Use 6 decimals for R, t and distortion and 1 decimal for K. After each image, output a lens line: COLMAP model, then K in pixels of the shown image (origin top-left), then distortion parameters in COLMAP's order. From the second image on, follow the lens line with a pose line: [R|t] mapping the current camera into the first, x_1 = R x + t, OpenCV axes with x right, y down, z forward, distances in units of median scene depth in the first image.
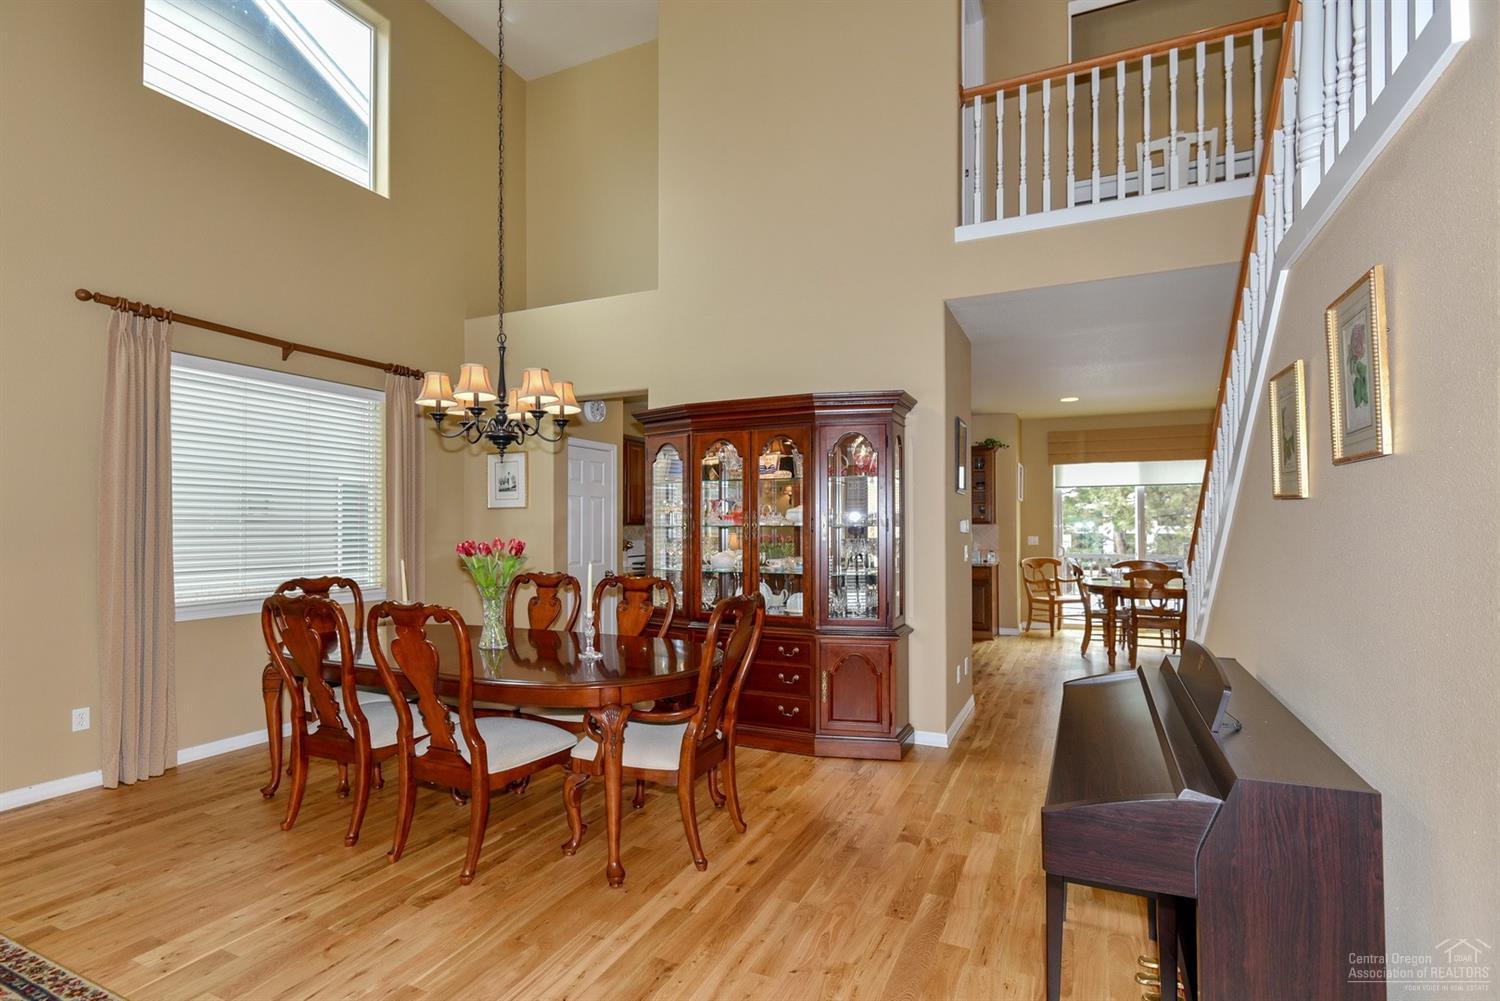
lens RADIAL K [[720.6, 0, 748.3], [0, 720.6, 519.1], [0, 0, 1]] dist [0.002595, -0.002068]
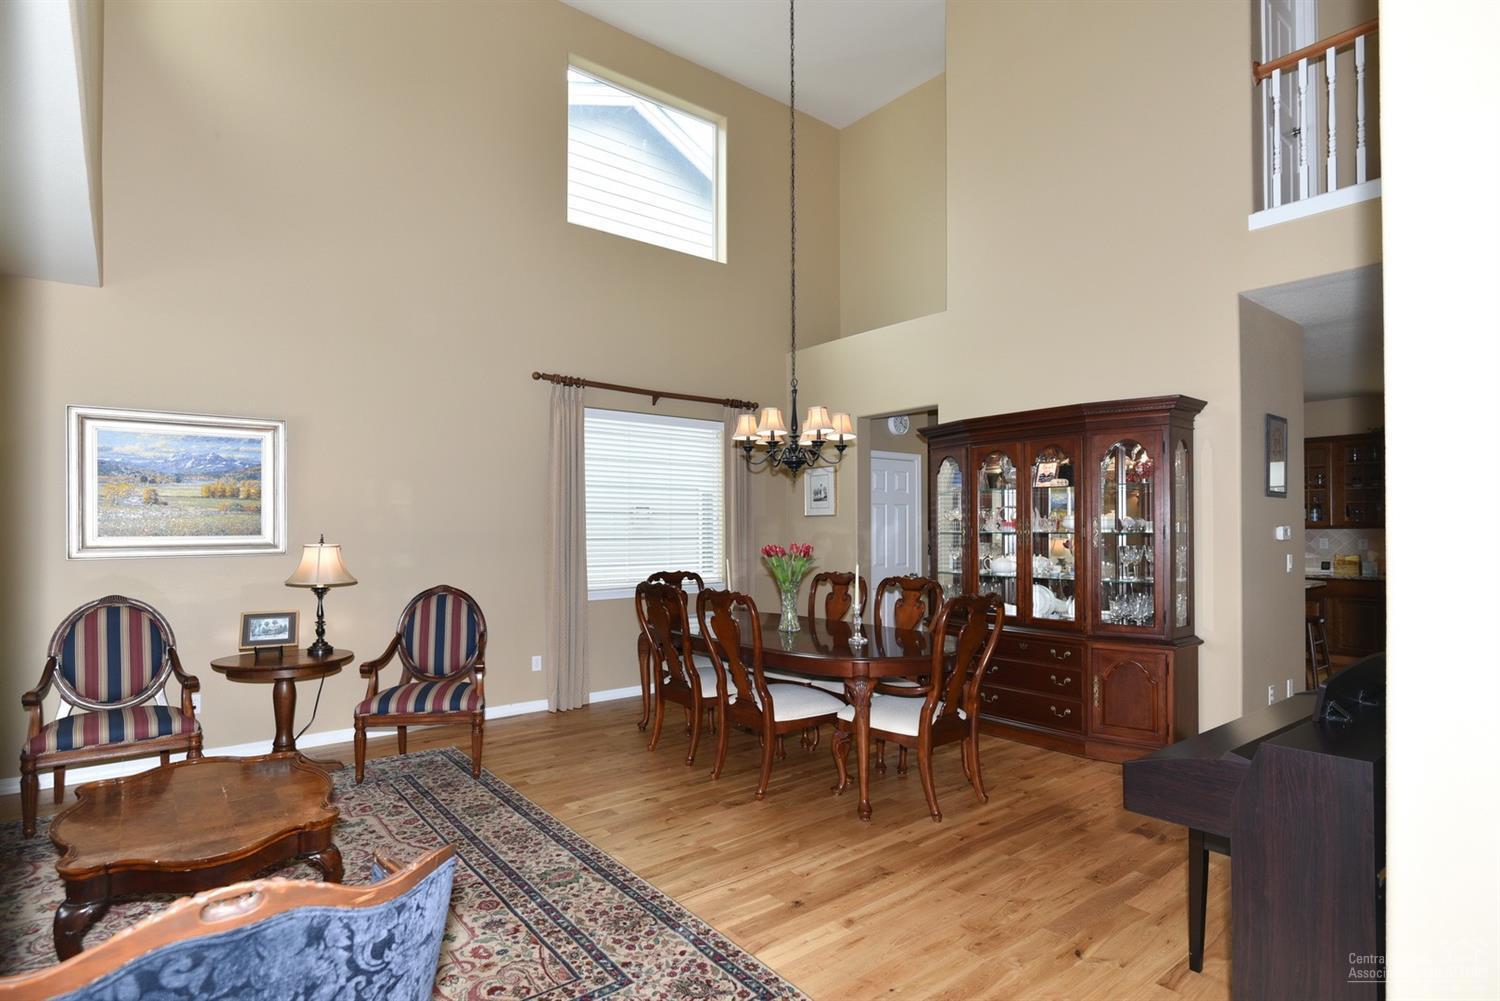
lens RADIAL K [[767.8, 0, 754.2], [0, 767.8, 522.9], [0, 0, 1]] dist [-0.002850, -0.000263]
pose [[0.894771, -0.003671, -0.446510, 0.185570], [0.004658, 0.999989, 0.001111, -0.010145], [0.446501, -0.003074, 0.894778, -0.218156]]
